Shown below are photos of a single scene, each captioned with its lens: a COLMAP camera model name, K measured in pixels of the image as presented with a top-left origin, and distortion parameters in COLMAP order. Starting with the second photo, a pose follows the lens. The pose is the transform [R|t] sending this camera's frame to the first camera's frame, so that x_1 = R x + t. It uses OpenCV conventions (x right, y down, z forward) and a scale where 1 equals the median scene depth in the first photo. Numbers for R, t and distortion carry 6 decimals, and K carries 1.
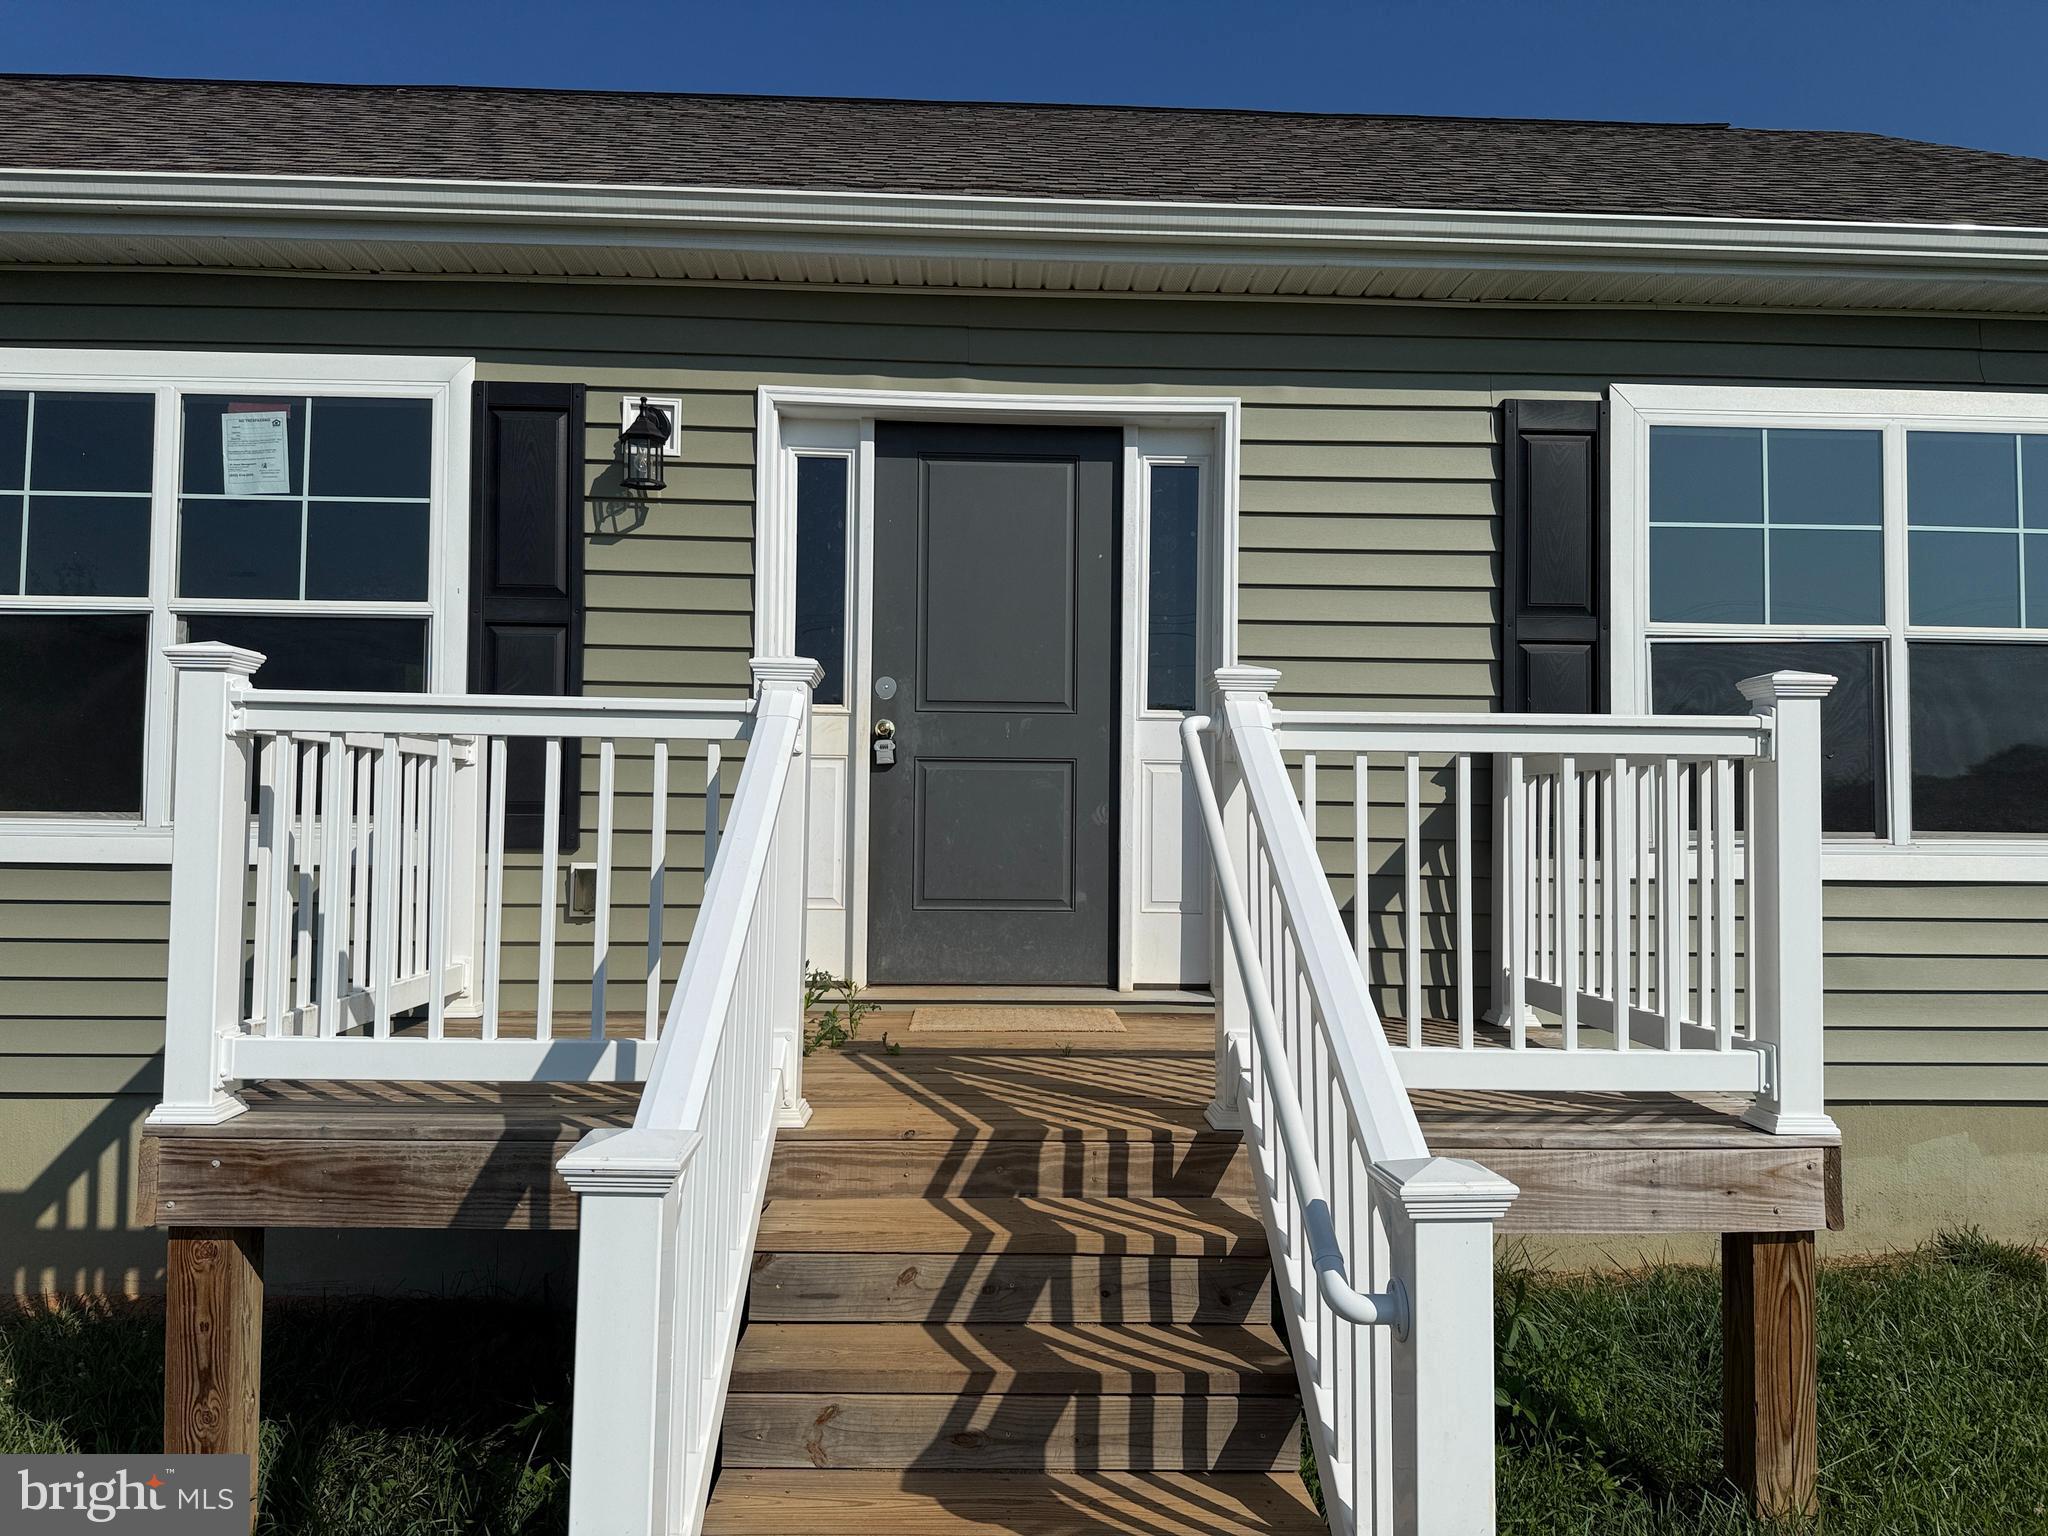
lens RADIAL K [[1437.9, 0, 1053.6], [0, 1437.9, 782.1], [0, 0, 1]] dist [0.039345, -0.046469]
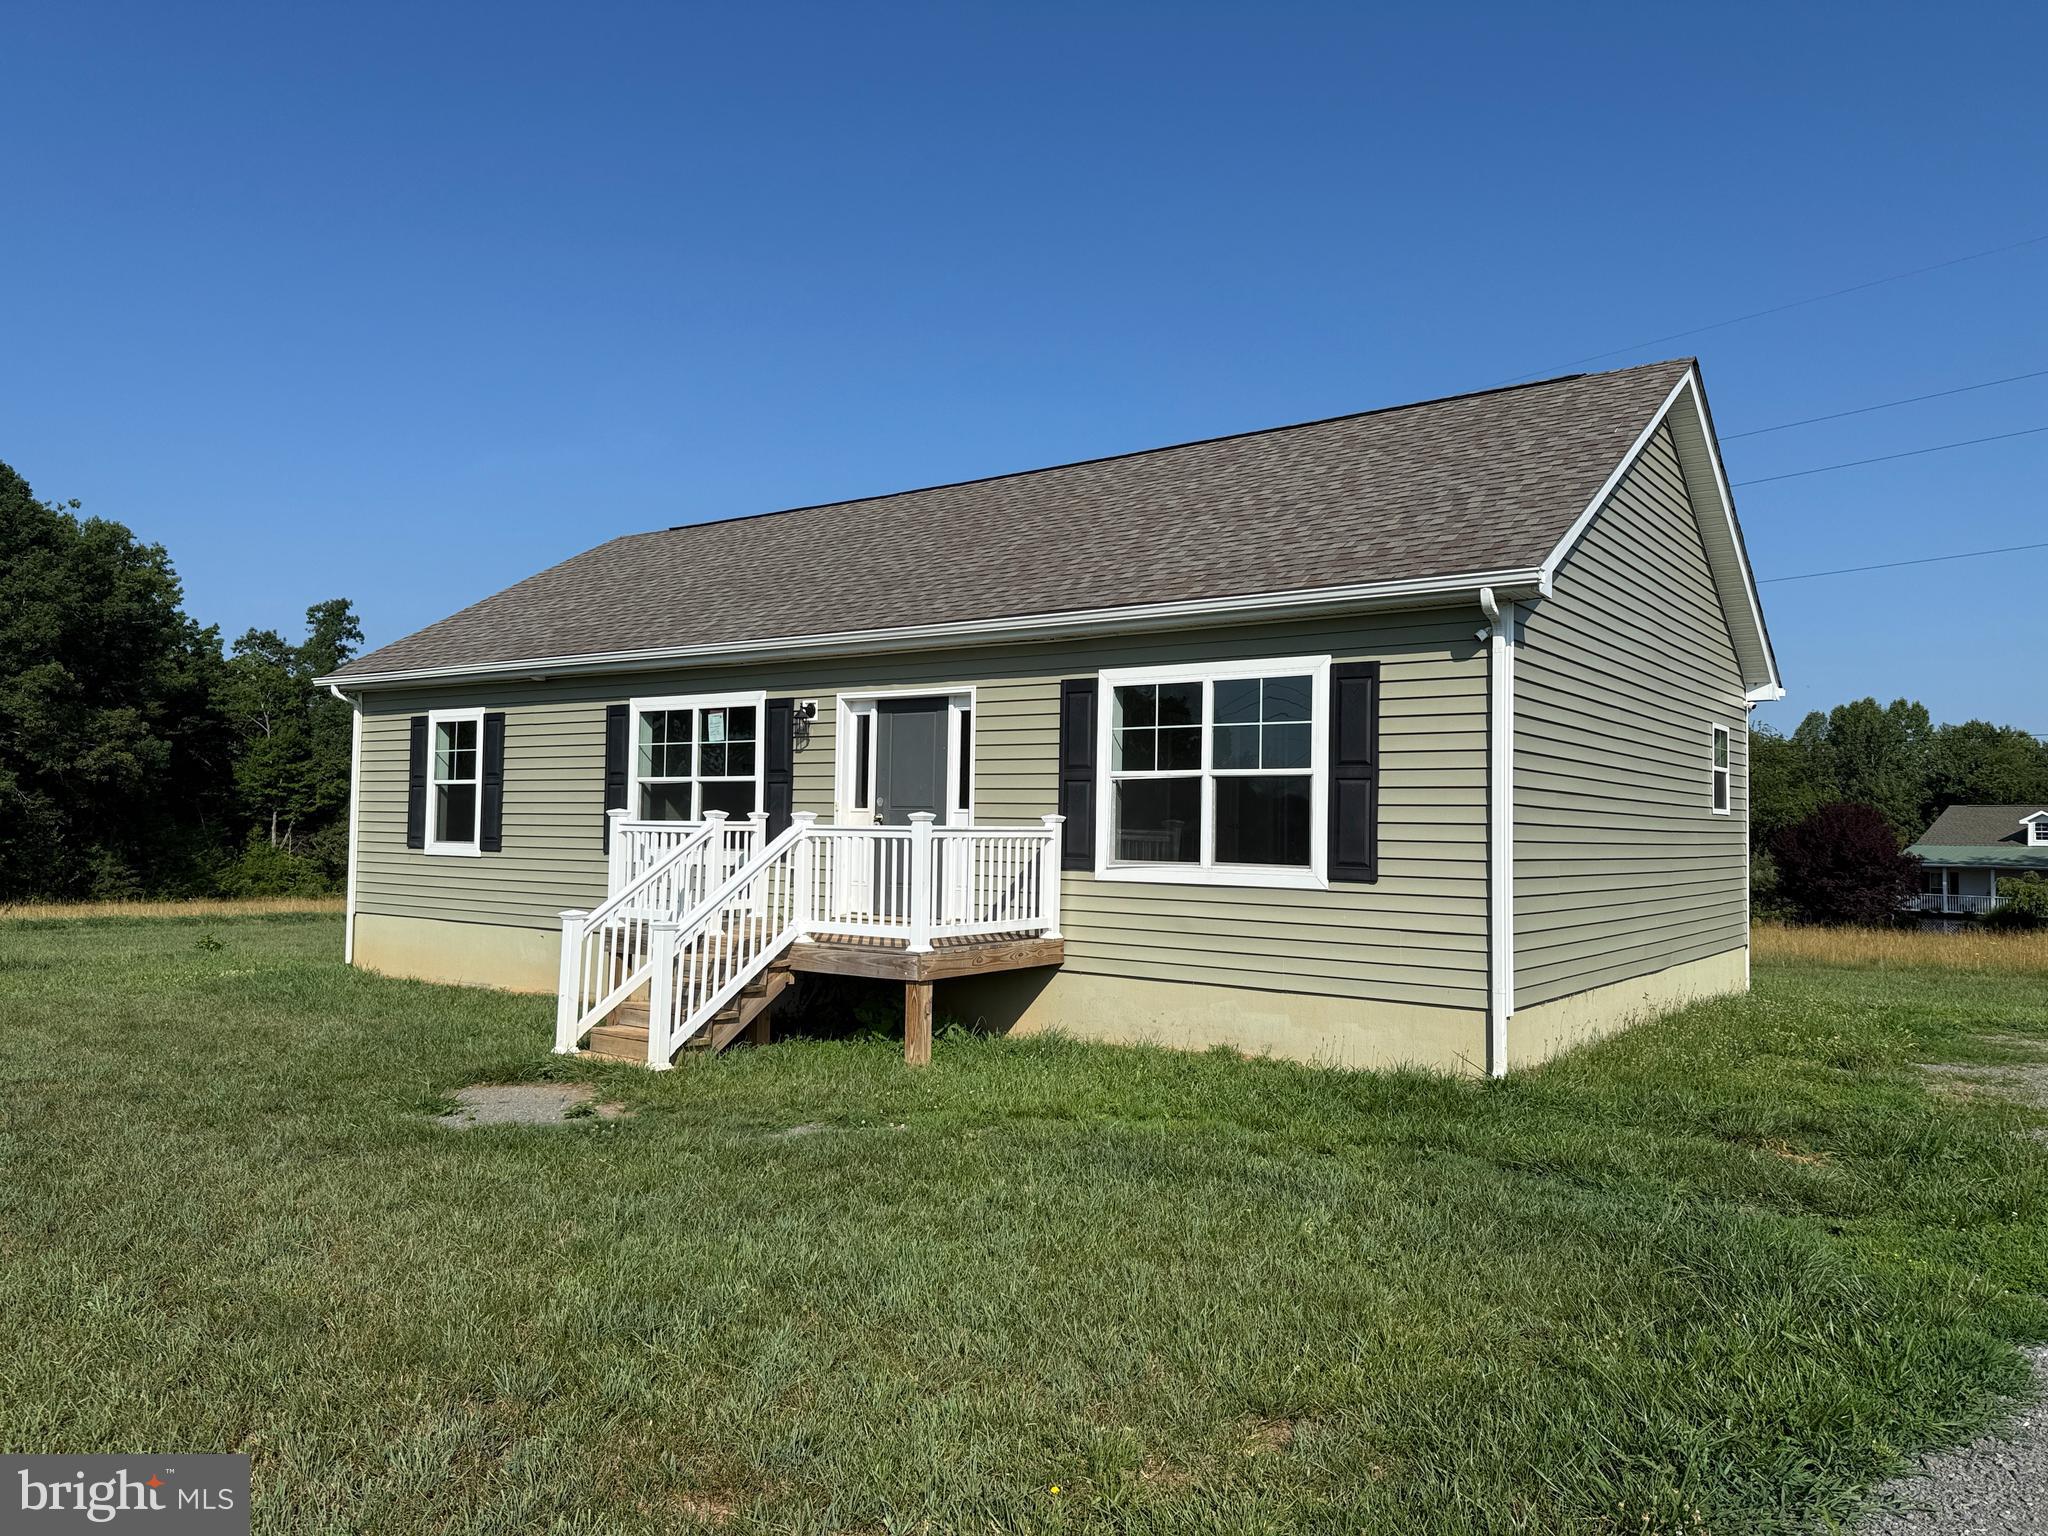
lens RADIAL K [[1437.9, 0, 1105.2], [0, 1437.9, 768.8], [0, 0, 1]] dist [0.039345, -0.046469]
pose [[0.804251, -0.024318, -0.593792, 1.830225], [0.010239, 0.999581, -0.027069, -0.052203], [0.594201, 0.015691, 0.804163, -0.897118]]
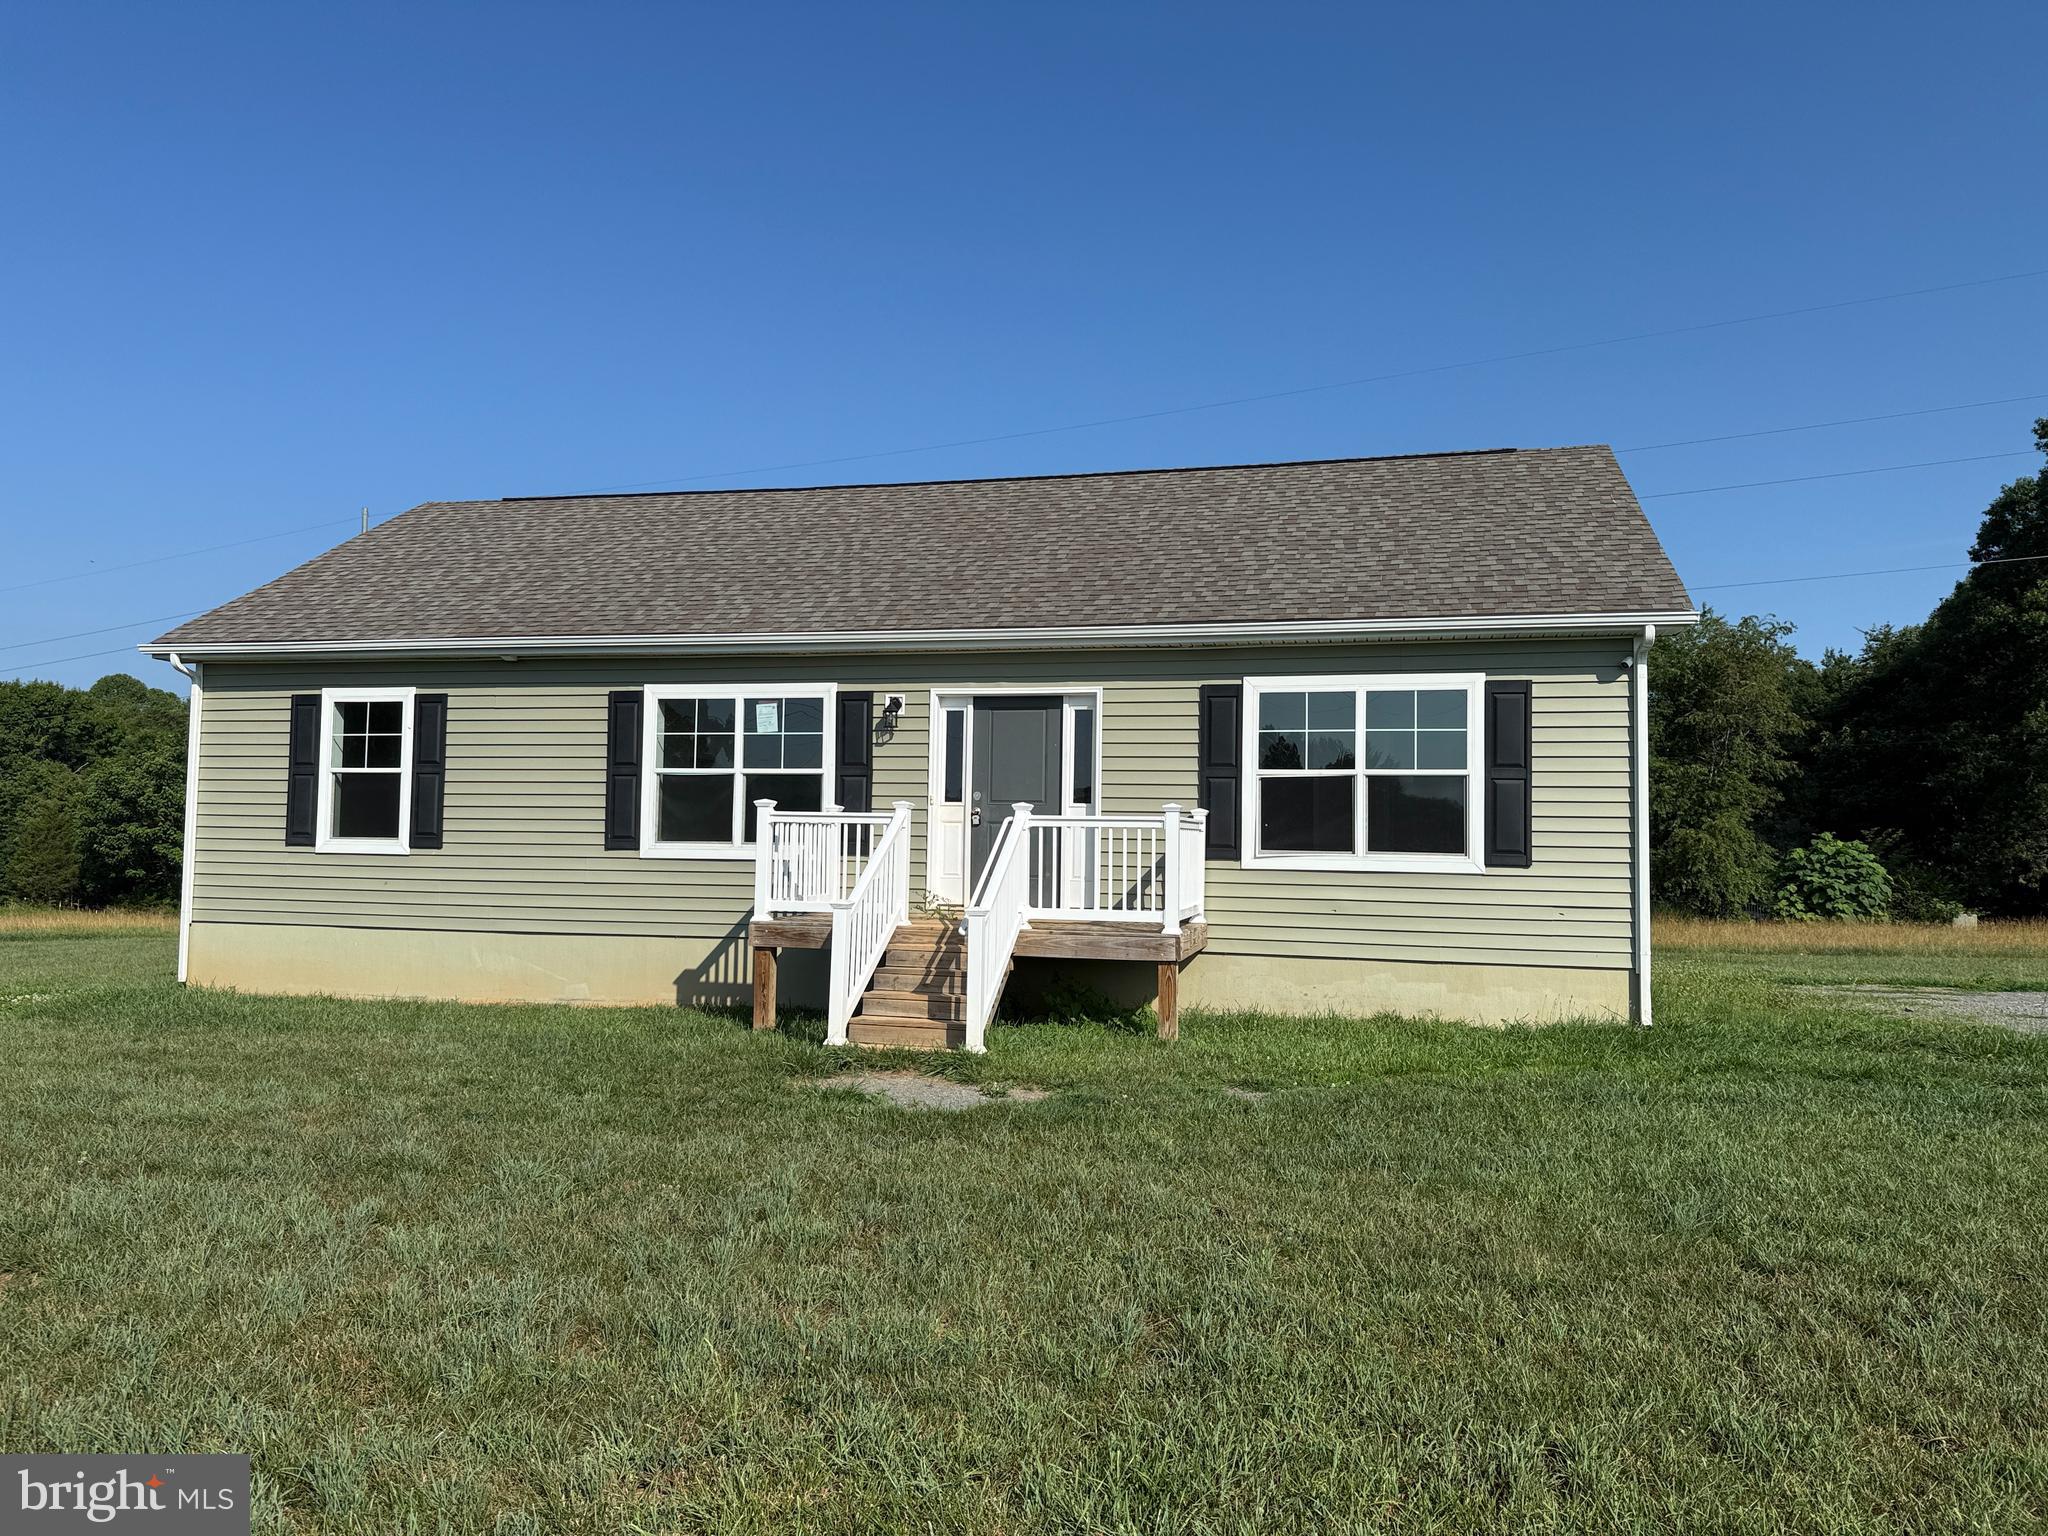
lens RADIAL K [[1437.9, 0, 1051.7], [0, 1437.9, 765.9], [0, 0, 1]] dist [0.039345, -0.046469]
pose [[0.963212, -0.011442, -0.268498, 0.763926], [0.004036, 0.999596, -0.028118, -0.046998], [0.268711, 0.026000, 0.962870, -1.605278]]
